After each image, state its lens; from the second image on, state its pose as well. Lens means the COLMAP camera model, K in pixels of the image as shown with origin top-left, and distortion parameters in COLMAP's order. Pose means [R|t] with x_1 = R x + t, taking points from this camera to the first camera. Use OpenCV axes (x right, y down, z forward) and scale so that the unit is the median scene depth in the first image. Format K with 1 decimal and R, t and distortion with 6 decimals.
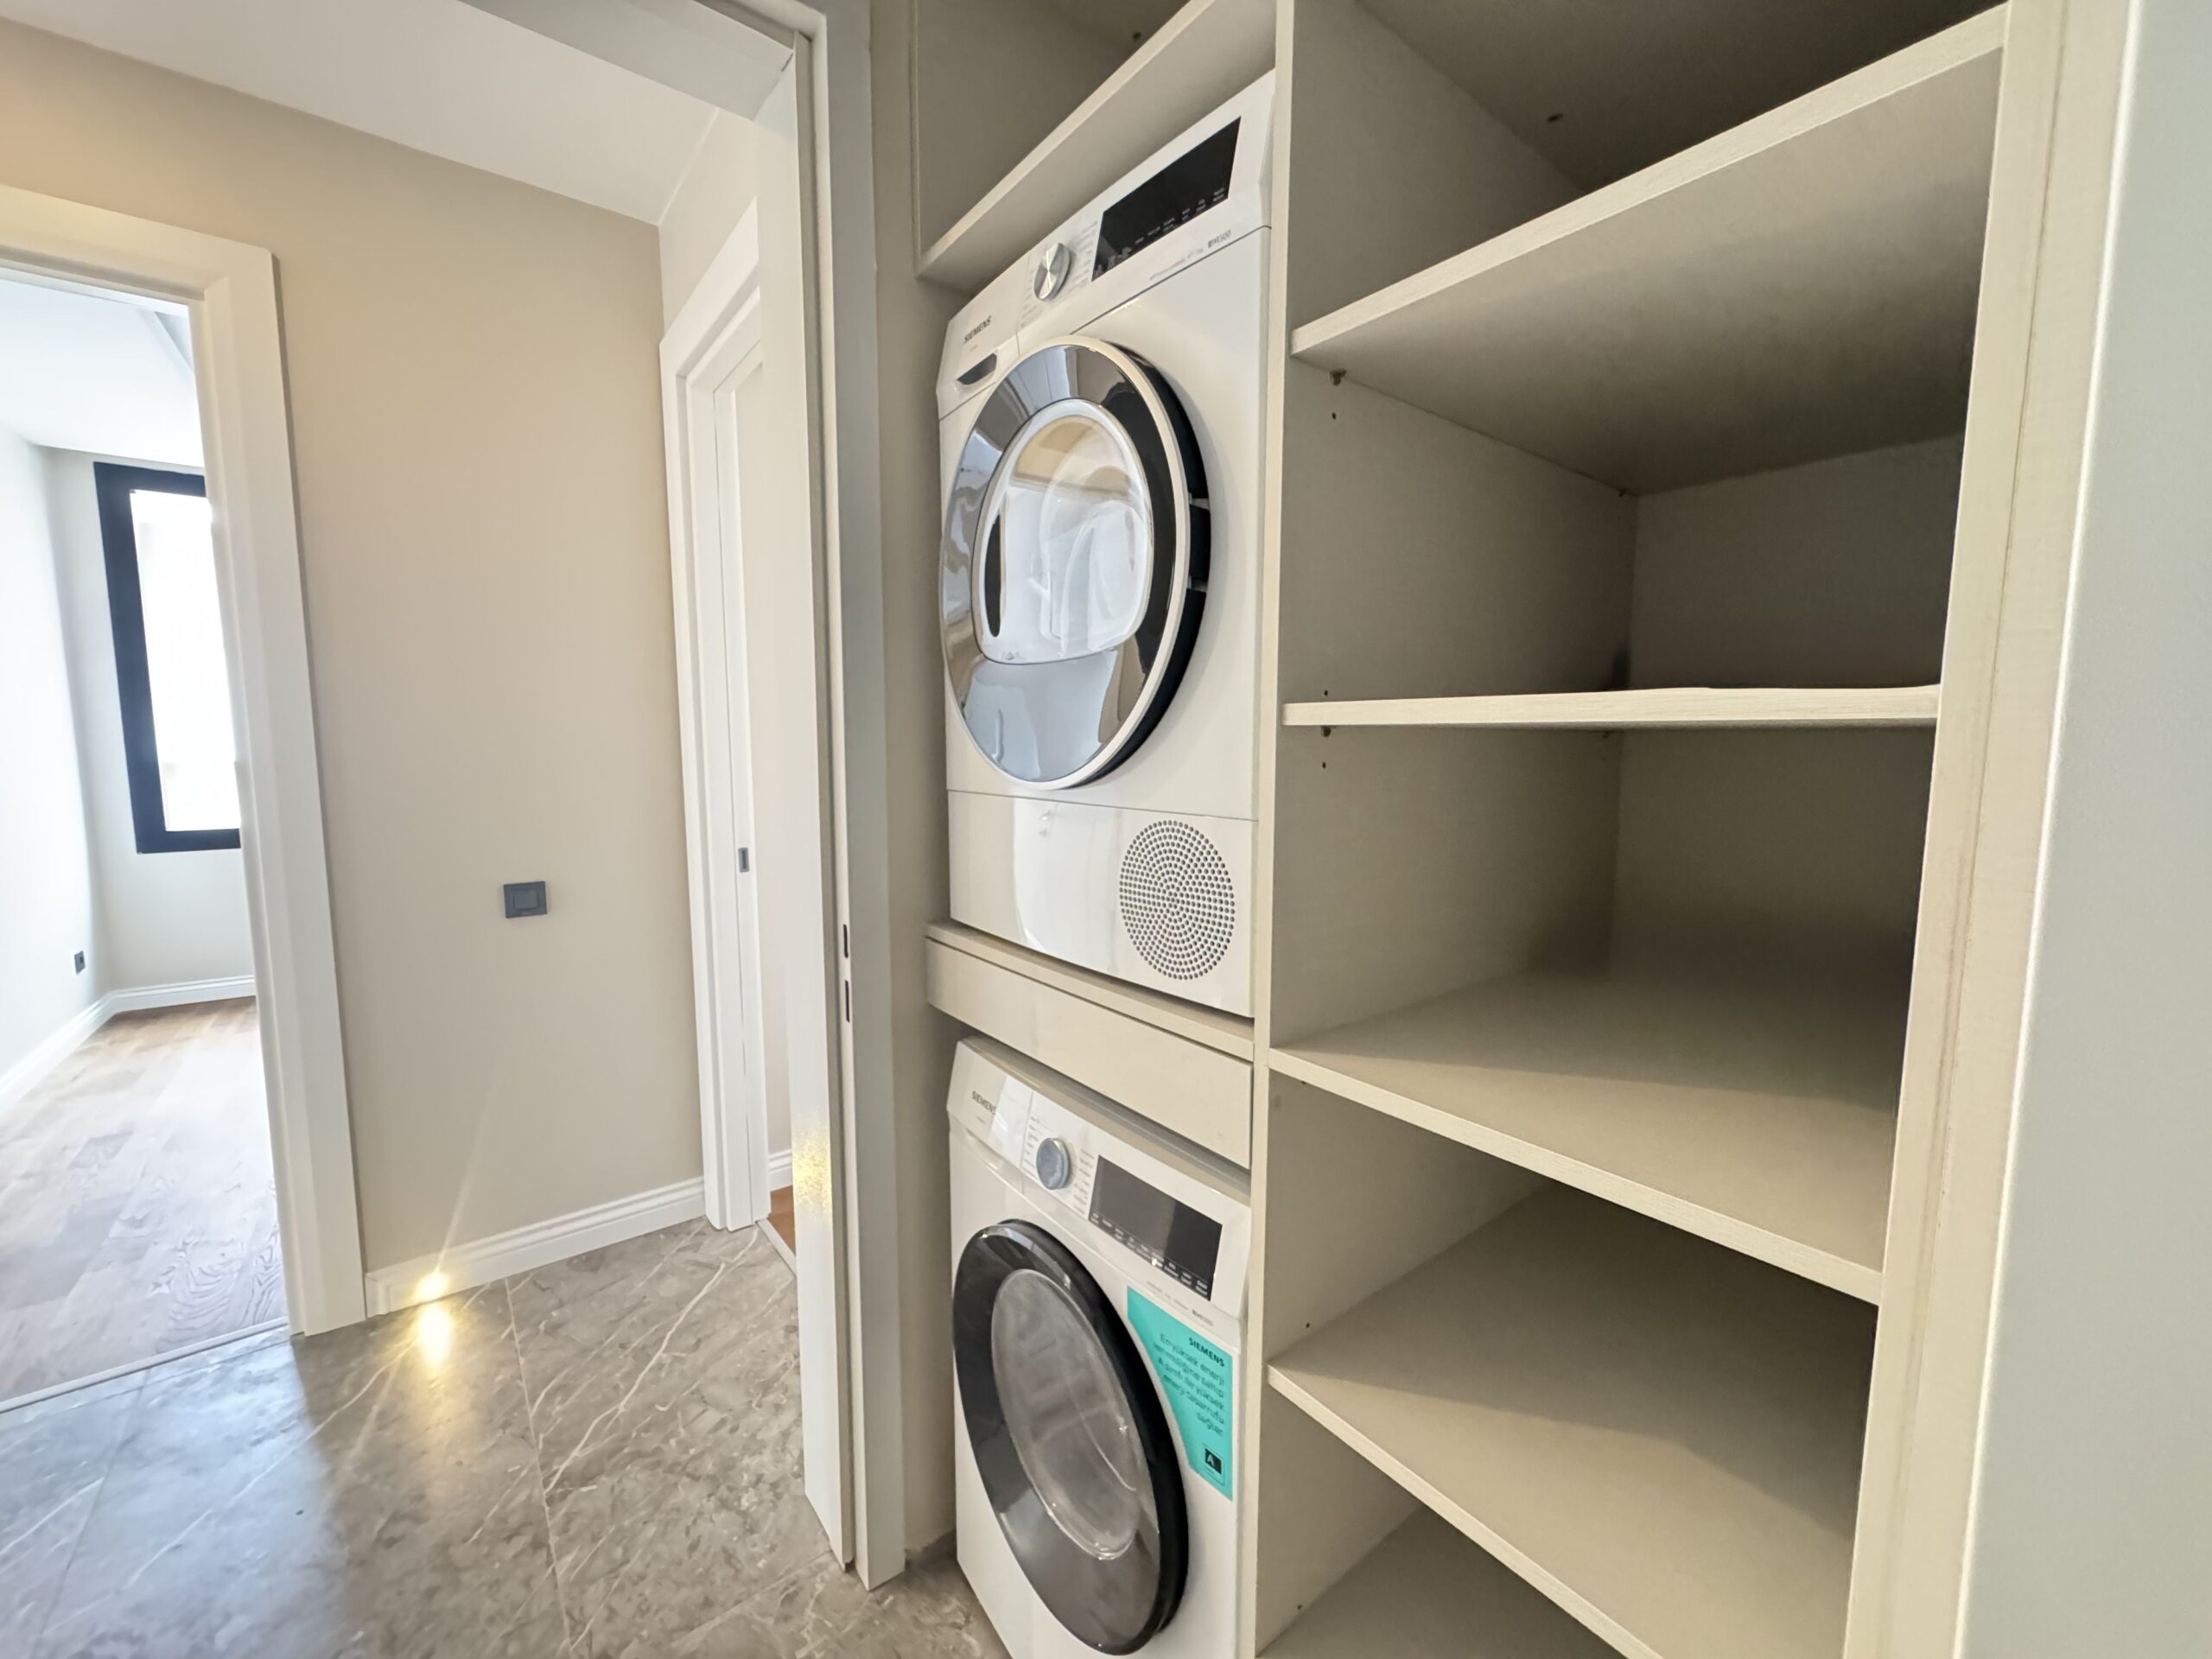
lens RADIAL K [[869.4, 0, 1092.9], [0, 869.4, 827.8], [0, 0, 1]] dist [0.000584, 0.000267]
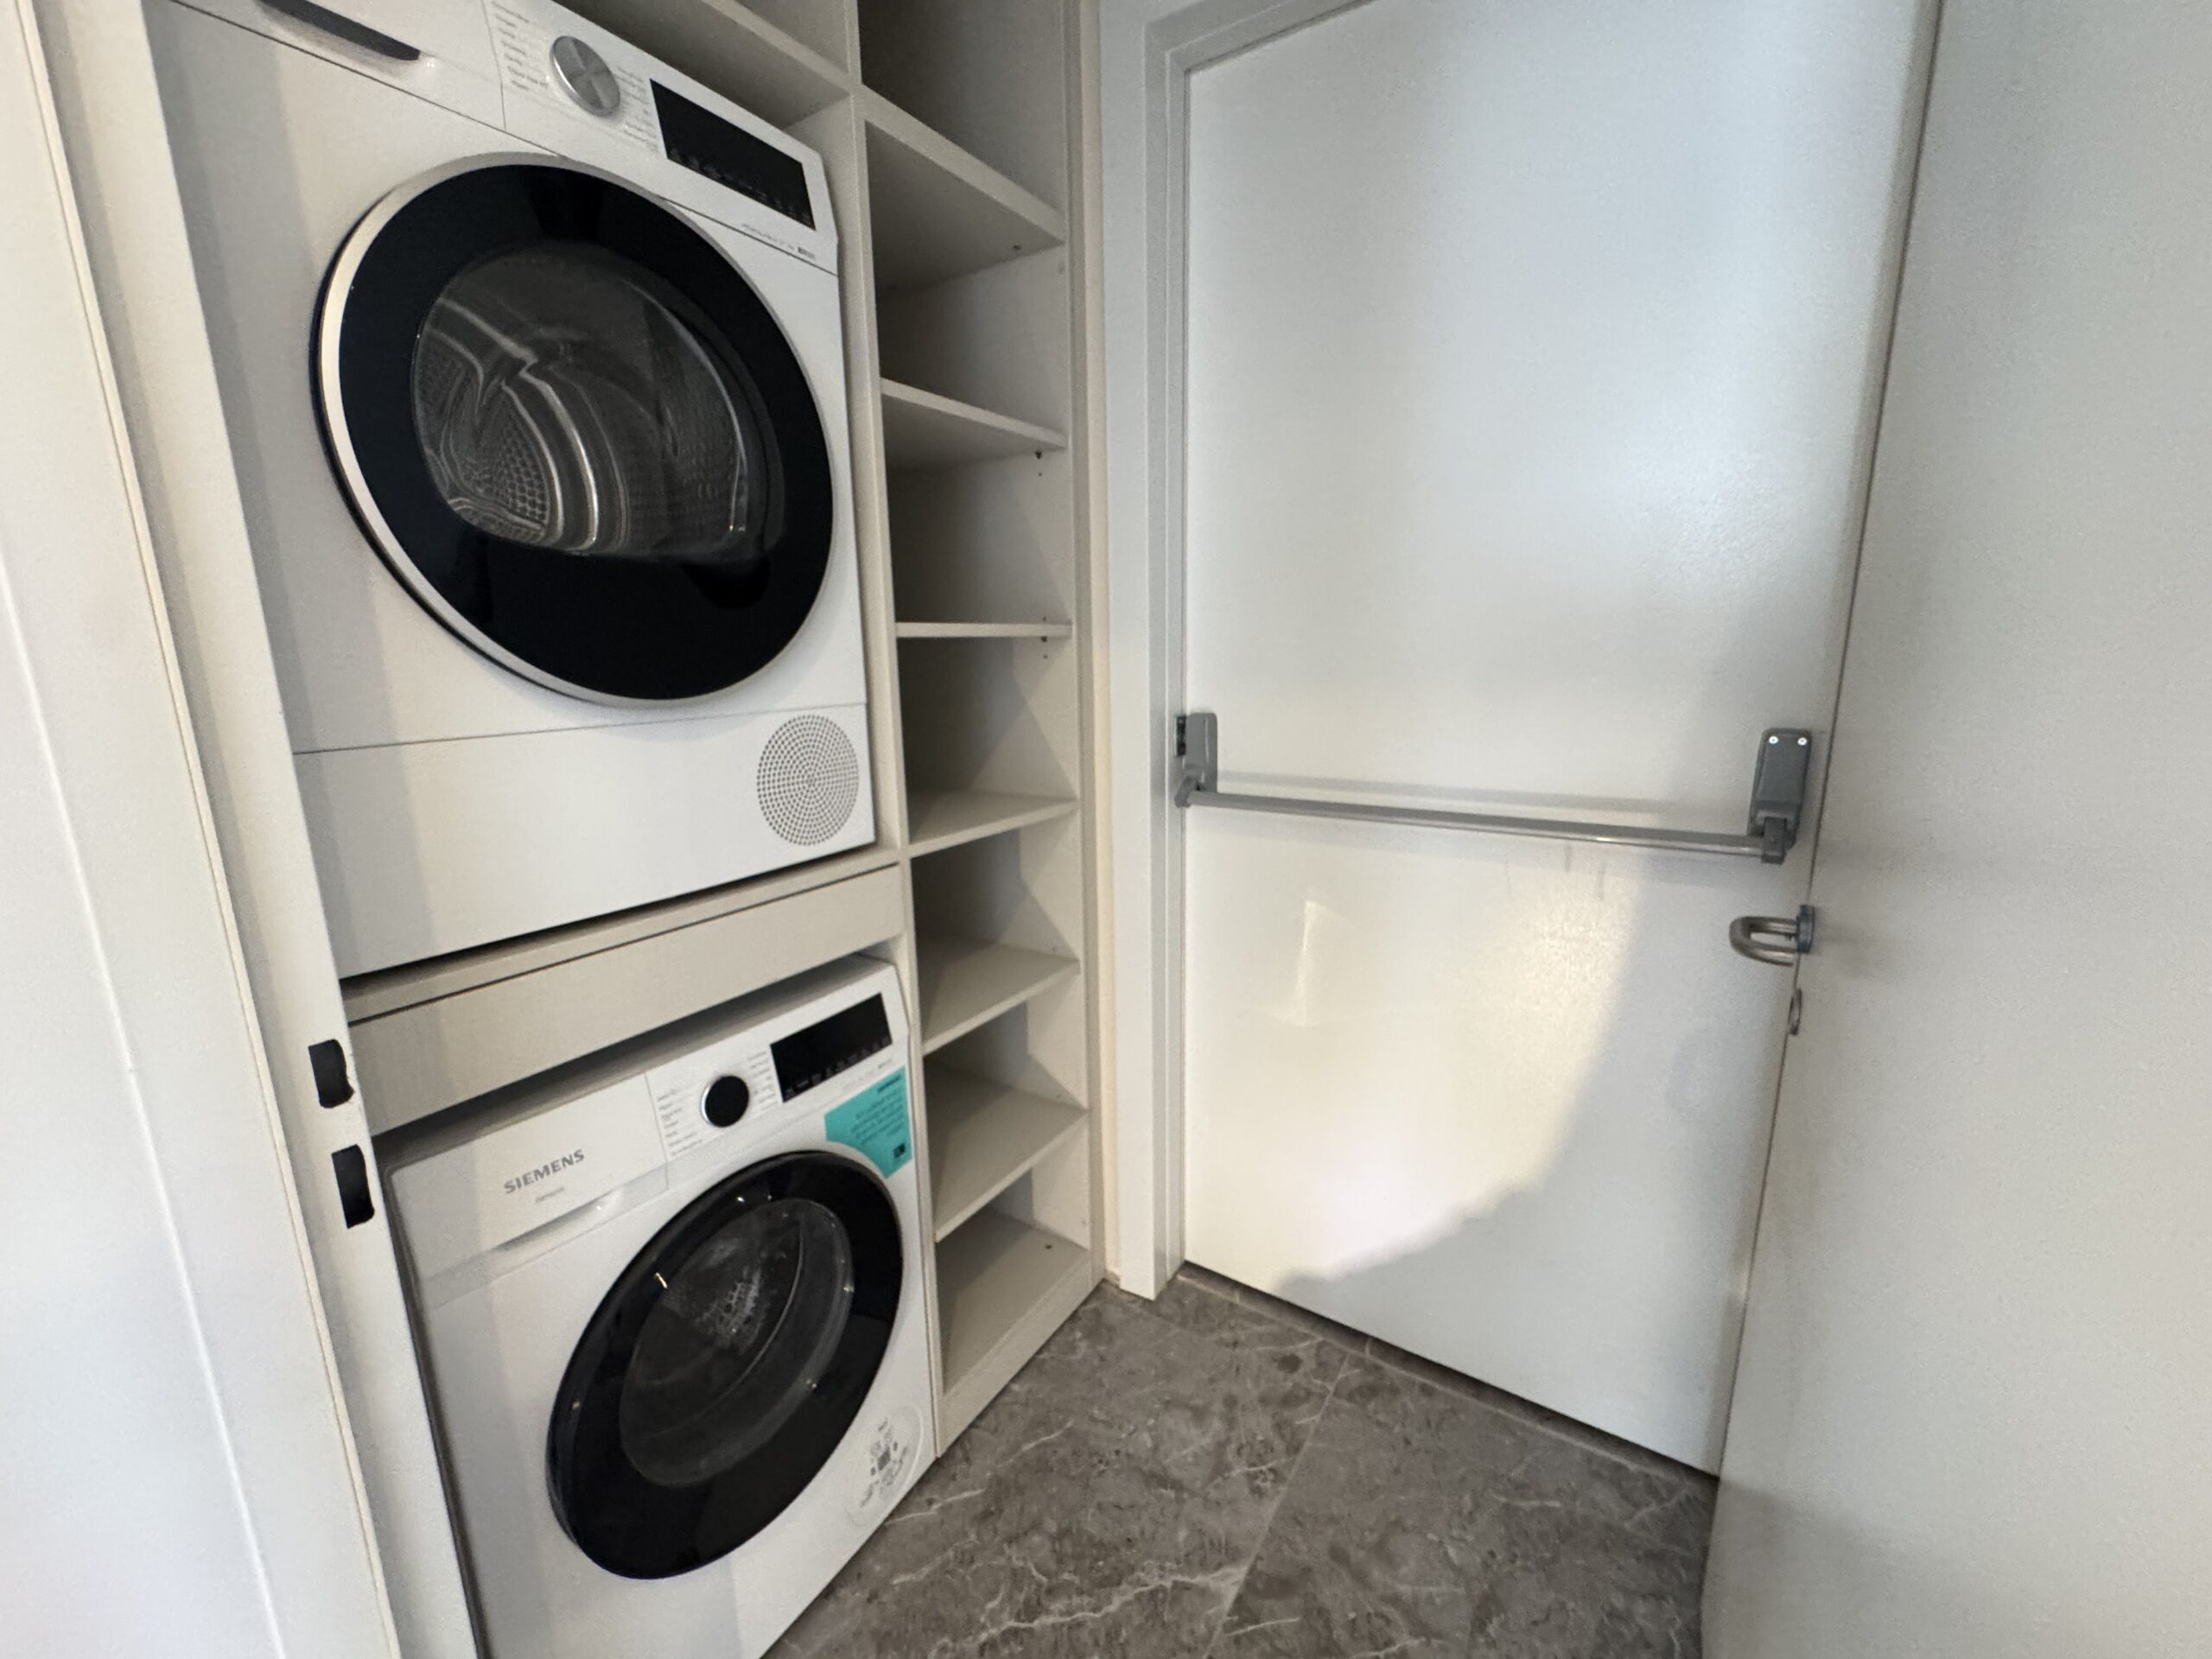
lens RADIAL K [[881.2, 0, 1103.4], [0, 881.2, 829.3], [0, 0, 1]] dist [-0.001398, 0.000889]
pose [[-0.328993, -0.191651, 0.924680, -1.245279], [0.115886, 0.963595, 0.240948, -0.106451], [-0.937195, 0.186428, -0.294806, 1.025104]]
